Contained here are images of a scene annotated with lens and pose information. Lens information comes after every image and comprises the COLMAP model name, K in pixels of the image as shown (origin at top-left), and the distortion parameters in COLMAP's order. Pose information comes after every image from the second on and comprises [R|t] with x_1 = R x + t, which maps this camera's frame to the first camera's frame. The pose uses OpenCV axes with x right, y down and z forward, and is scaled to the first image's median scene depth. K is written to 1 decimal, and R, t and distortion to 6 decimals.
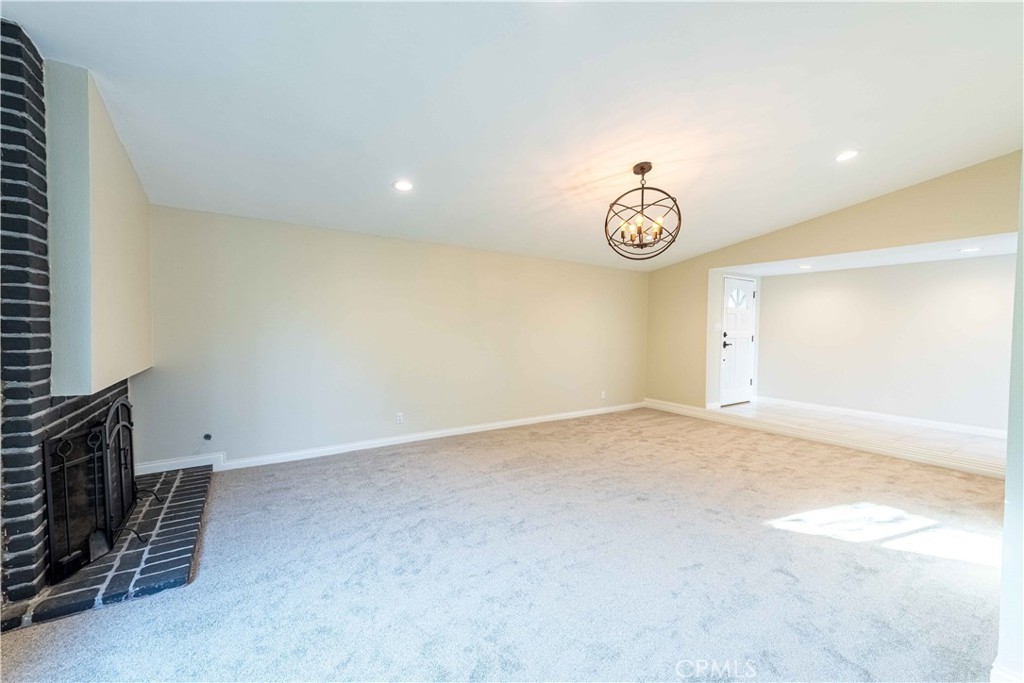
lens RADIAL K [[417.3, 0, 512.5], [0, 417.3, 344.7], [0, 0, 1]] dist [0.008129, -0.000270]
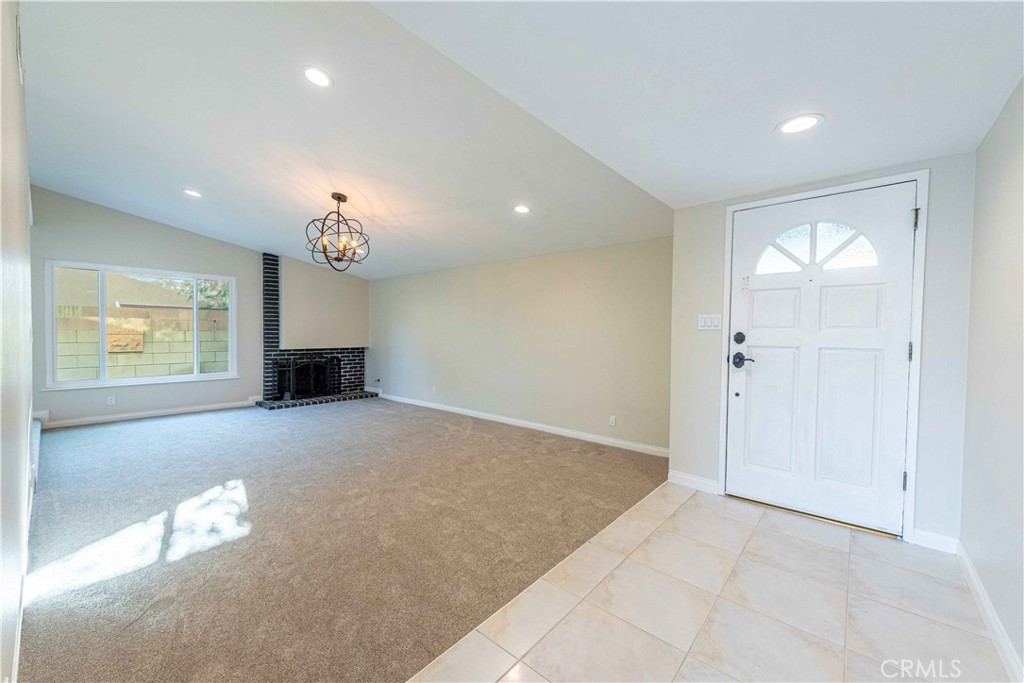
lens RADIAL K [[399.3, 0, 511.0], [0, 399.3, 344.7], [0, 0, 1]] dist [0.008385, -0.002446]
pose [[0.242296, 0.009661, -0.970154, 0.876192], [-0.051471, 0.998670, -0.002910, -0.002504], [0.968836, 0.050640, 0.242471, 0.662127]]
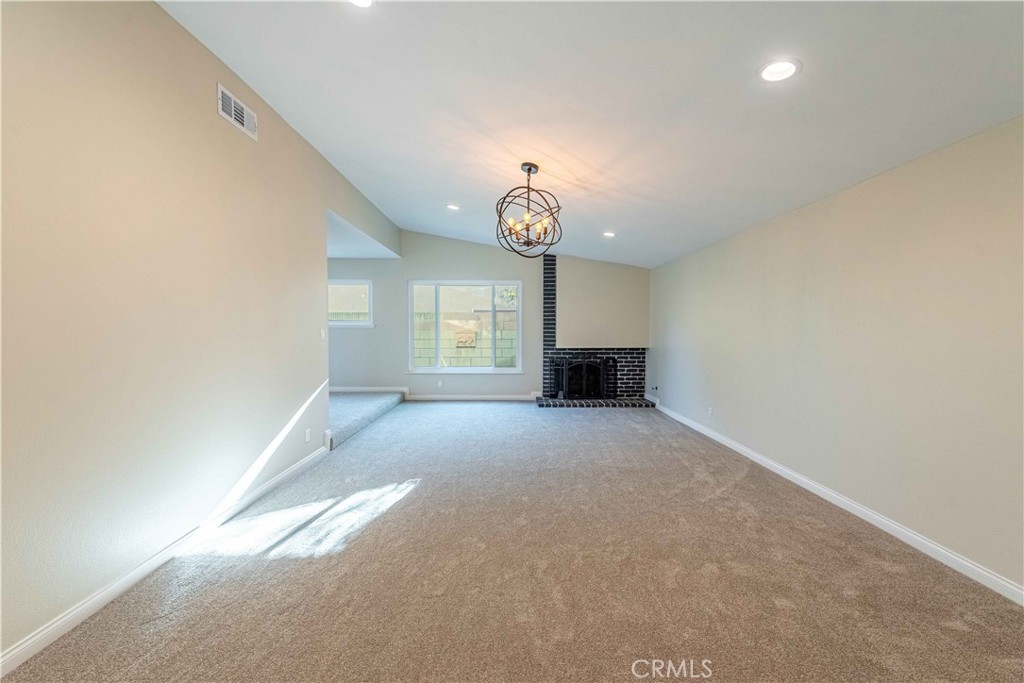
lens RADIAL K [[399.3, 0, 511.0], [0, 399.3, 344.7], [0, 0, 1]] dist [0.008385, -0.002446]
pose [[-0.565409, 0.011011, -0.824737, 0.638046], [-0.053180, 0.997344, 0.049774, -0.017666], [0.823094, 0.072002, -0.563322, 0.833926]]
